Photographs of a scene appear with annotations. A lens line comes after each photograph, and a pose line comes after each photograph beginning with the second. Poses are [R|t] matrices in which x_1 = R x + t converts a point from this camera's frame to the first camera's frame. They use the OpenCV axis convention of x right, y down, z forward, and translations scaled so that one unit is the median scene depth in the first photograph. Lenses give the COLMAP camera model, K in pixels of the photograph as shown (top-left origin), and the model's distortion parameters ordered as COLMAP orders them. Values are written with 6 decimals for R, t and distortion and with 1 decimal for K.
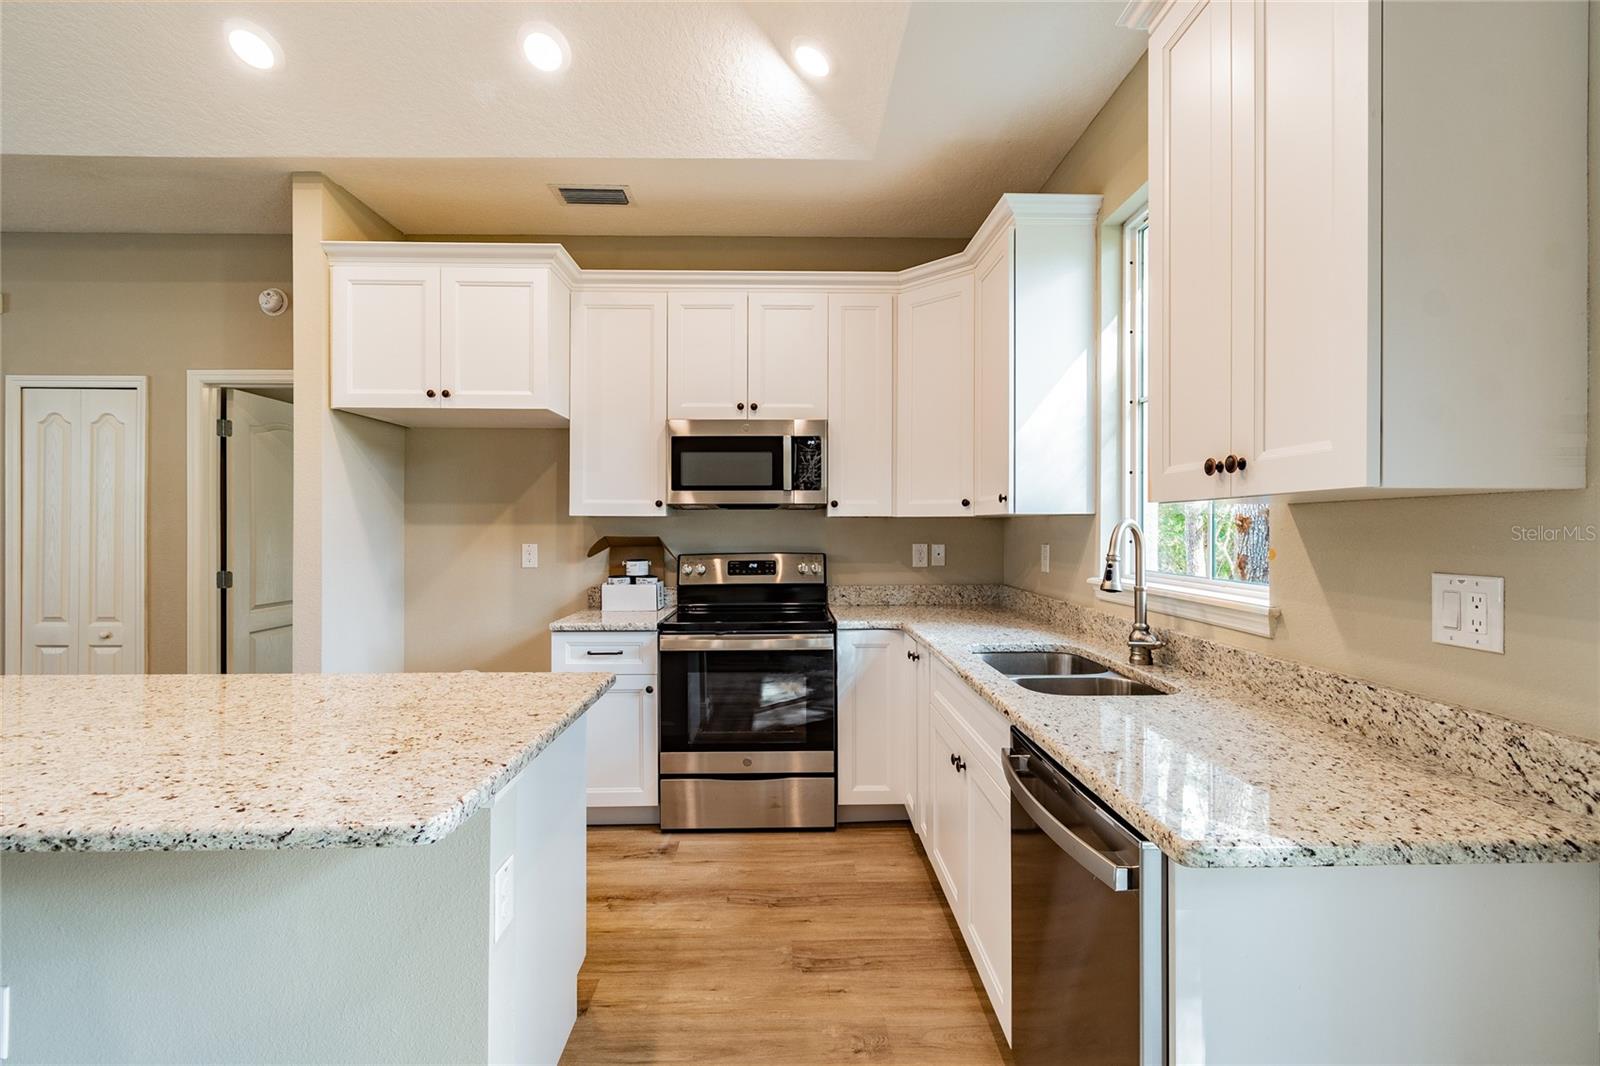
lens RADIAL K [[711.1, 0, 796.1], [0, 711.1, 526.6], [0, 0, 1]] dist [0.005095, -0.003074]
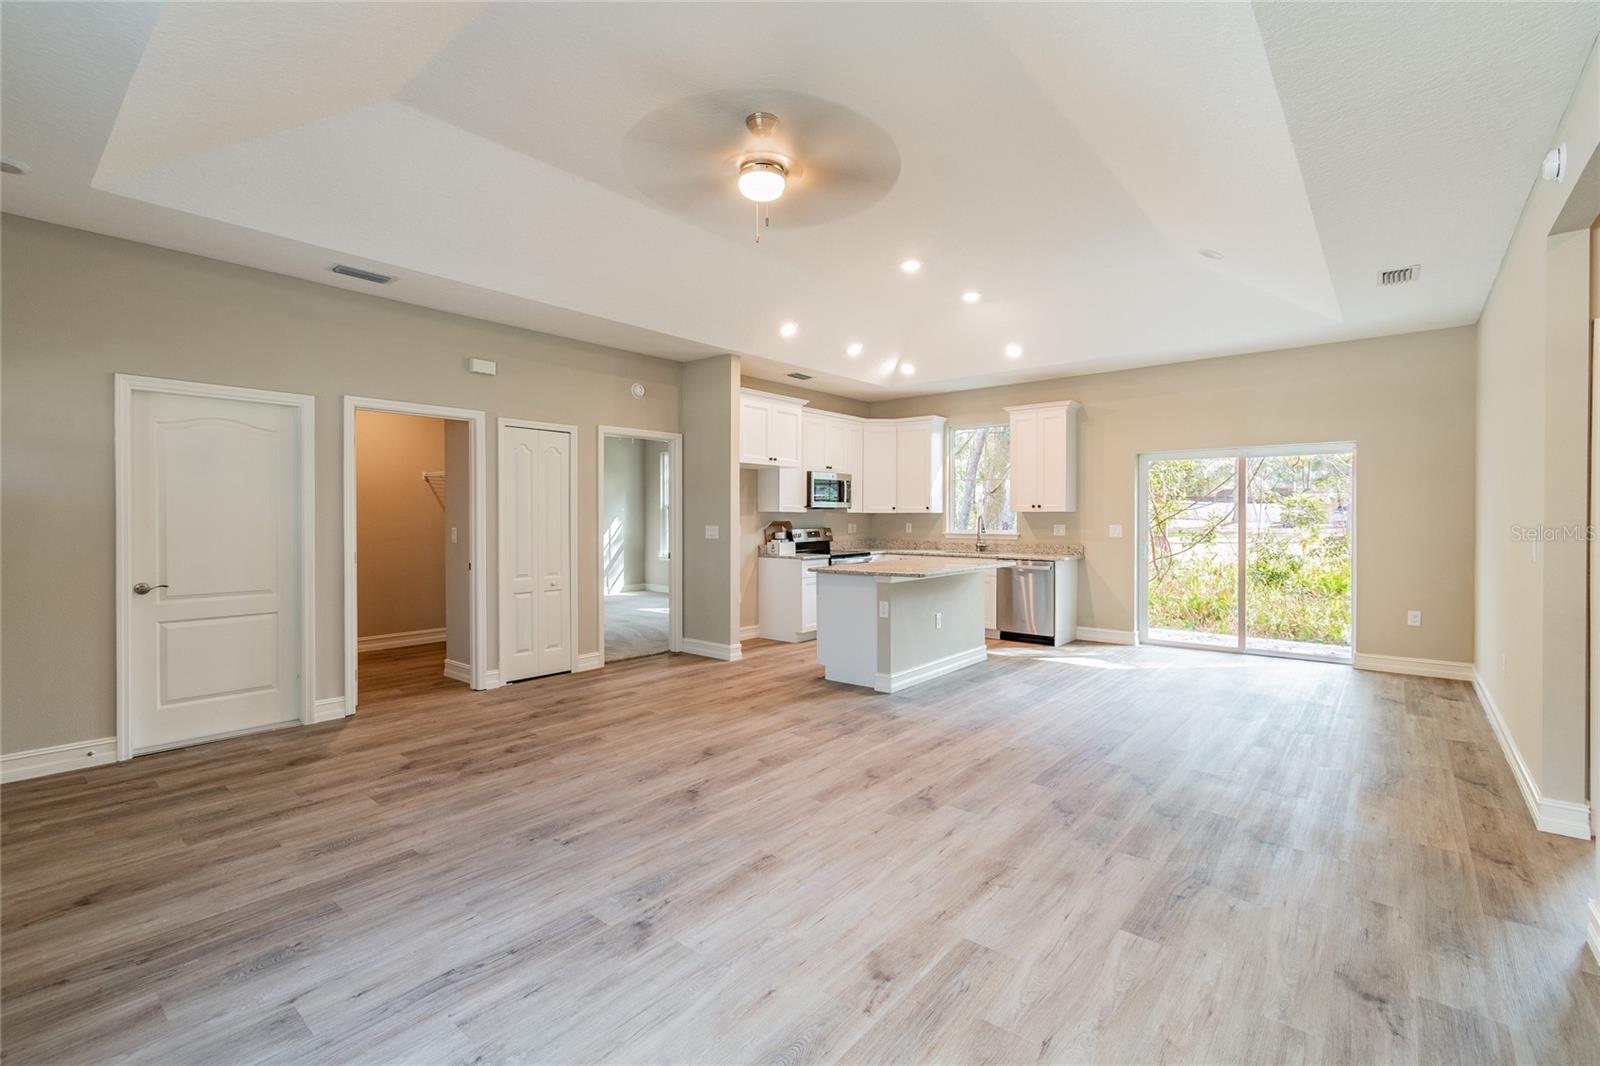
lens RADIAL K [[711.1, 0, 804.6], [0, 711.1, 516.9], [0, 0, 1]] dist [0.005095, -0.003074]
pose [[0.650061, 0.000641, 0.759882, -2.189789], [-0.001432, 0.999999, 0.000381, -0.000150], [-0.759881, -0.001336, 0.650061, -0.576338]]
